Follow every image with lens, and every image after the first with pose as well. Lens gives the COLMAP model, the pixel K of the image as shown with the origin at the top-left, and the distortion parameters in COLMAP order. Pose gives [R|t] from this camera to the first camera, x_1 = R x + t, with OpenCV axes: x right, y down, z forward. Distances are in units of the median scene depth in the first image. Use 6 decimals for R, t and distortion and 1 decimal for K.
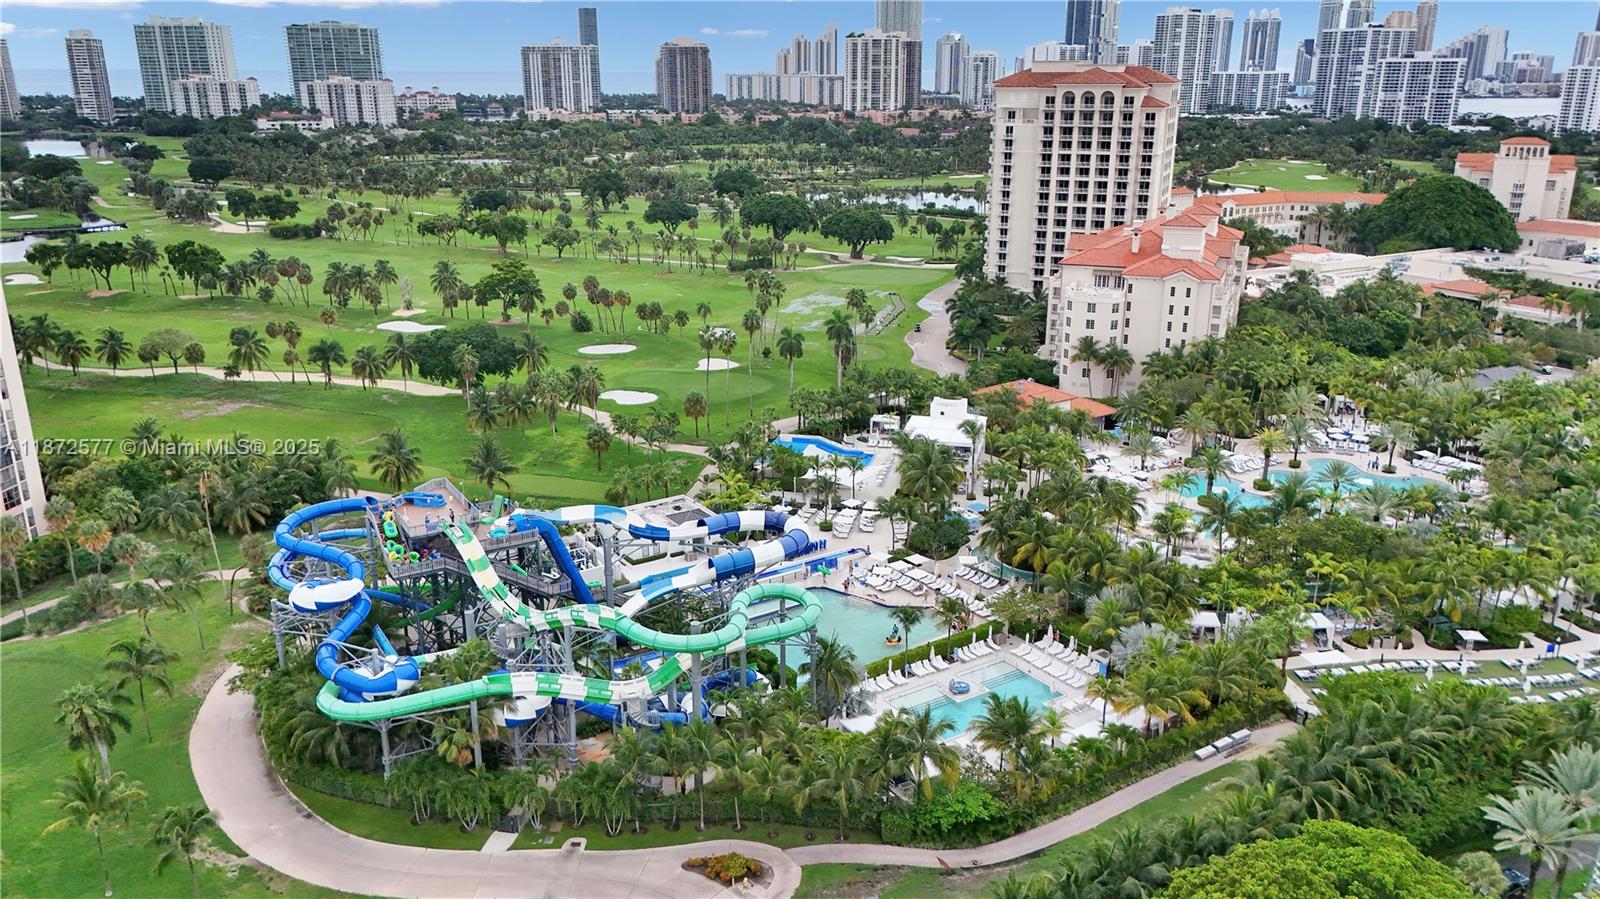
lens RADIAL K [[1158.6, 0, 800.0], [0, 1158.6, 449.5], [0, 0, 1]] dist [0.106454, -0.114361]
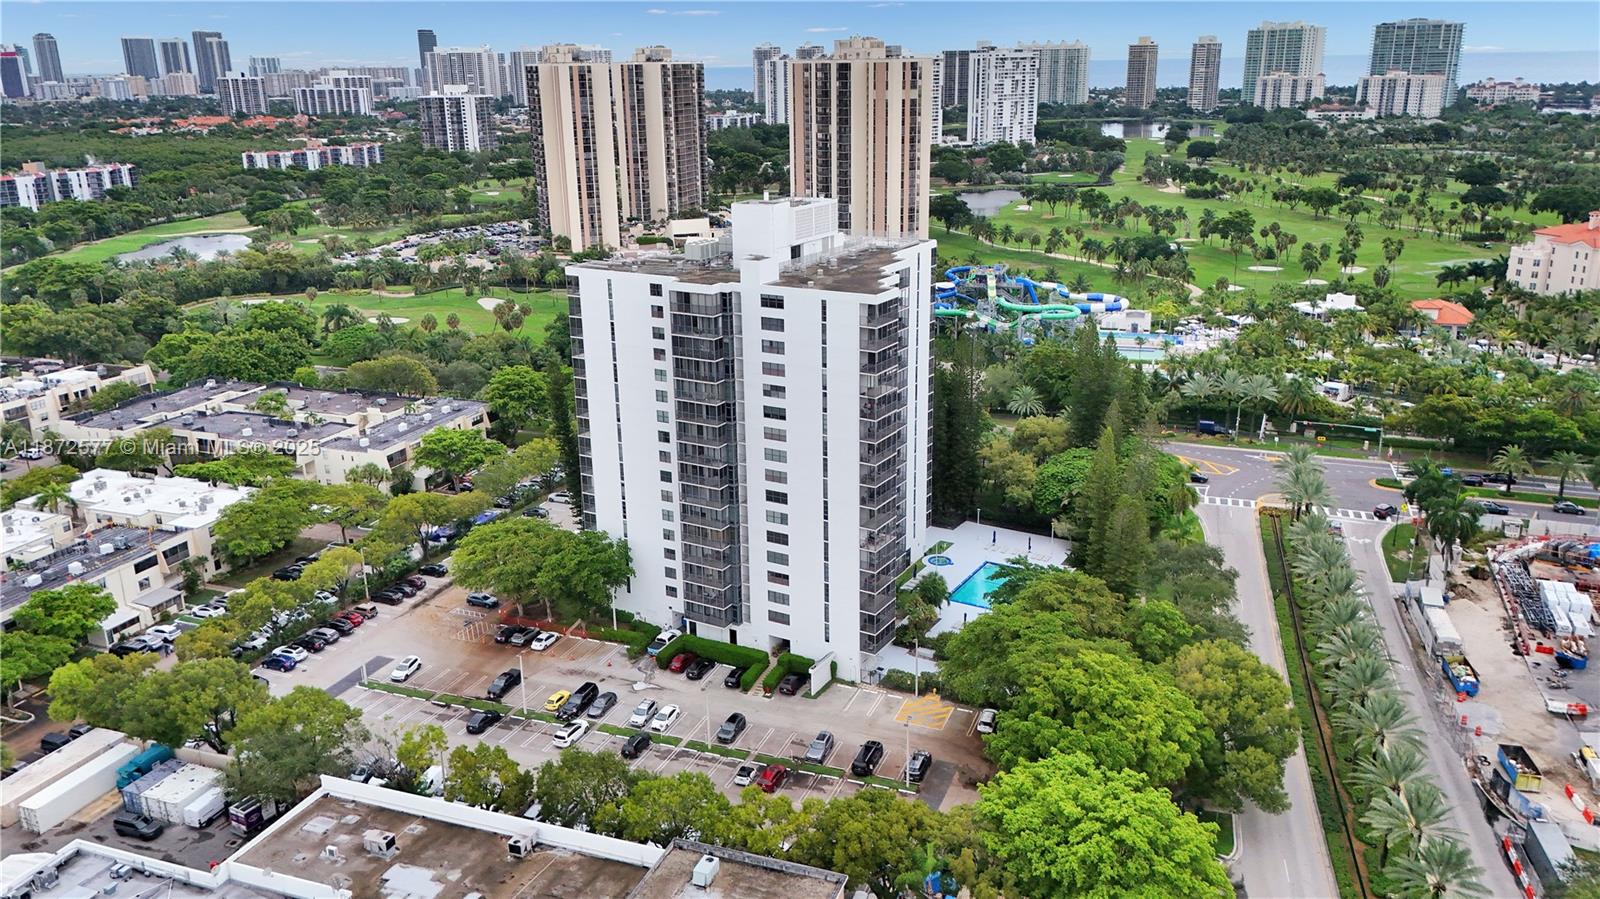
lens RADIAL K [[1113.2, 0, 800.0], [0, 1113.2, 449.5], [0, 0, 1]] dist [-0.001871, -0.001676]
pose [[0.637586, 0.237174, -0.732961, 0.106486], [-0.217979, 0.968090, 0.123643, 0.017742], [0.738897, 0.080937, 0.668940, -0.075332]]
